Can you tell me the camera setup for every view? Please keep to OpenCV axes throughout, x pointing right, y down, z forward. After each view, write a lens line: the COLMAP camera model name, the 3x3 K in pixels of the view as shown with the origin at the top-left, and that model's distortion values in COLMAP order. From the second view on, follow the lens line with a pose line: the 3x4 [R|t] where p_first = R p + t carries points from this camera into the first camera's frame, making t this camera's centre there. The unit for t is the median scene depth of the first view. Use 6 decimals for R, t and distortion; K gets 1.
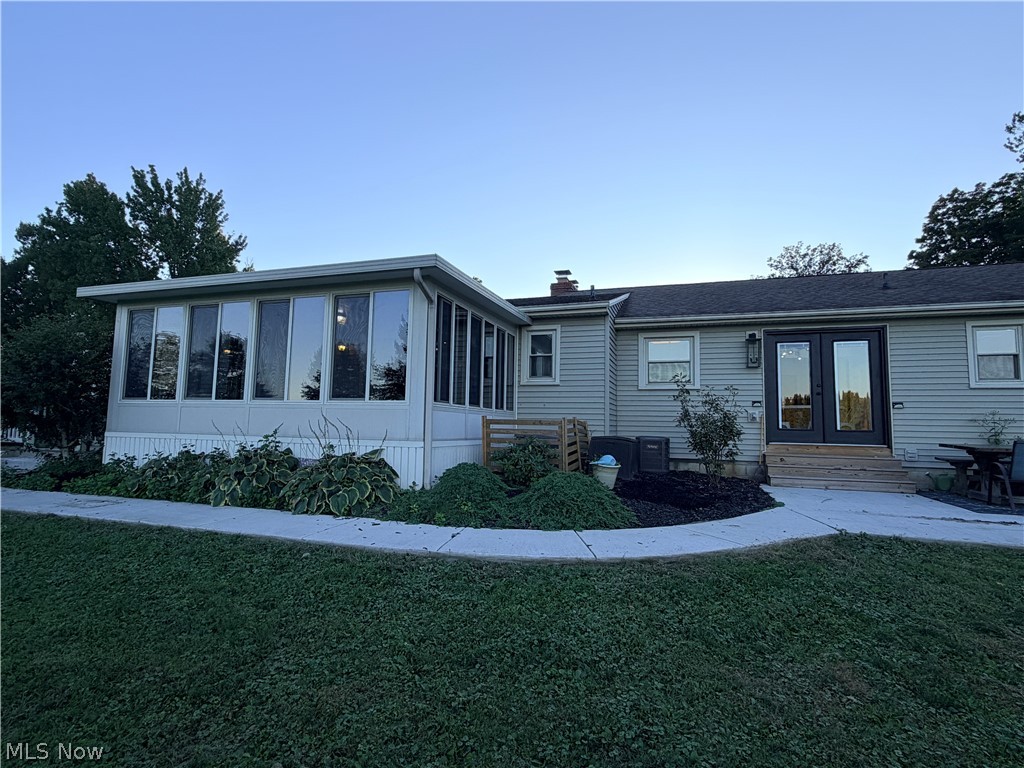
lens RADIAL K [[499.4, 0, 509.9], [0, 499.4, 382.7], [0, 0, 1]] dist [0.000479, -0.001055]
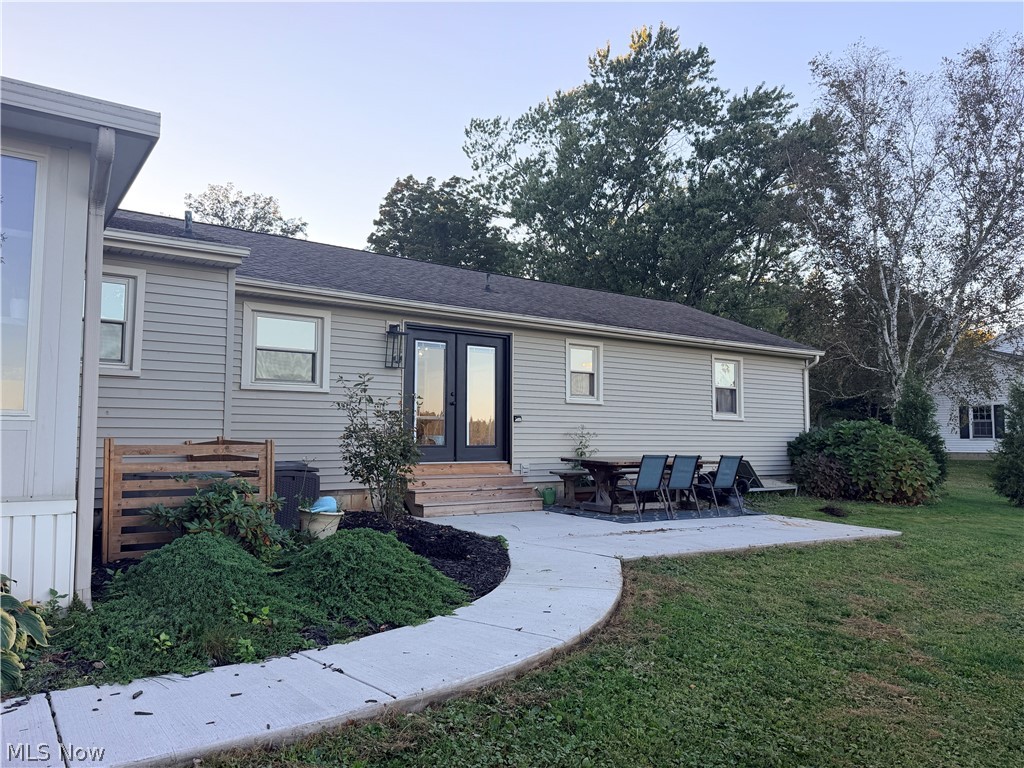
lens RADIAL K [[725.7, 0, 510.2], [0, 725.7, 386.0], [0, 0, 1]] dist [0.027428, -0.002782]
pose [[0.587705, 0.042623, 0.807952, -0.322499], [-0.061861, 0.998055, -0.007654, -0.004971], [-0.806707, -0.045483, 0.589199, 0.181712]]
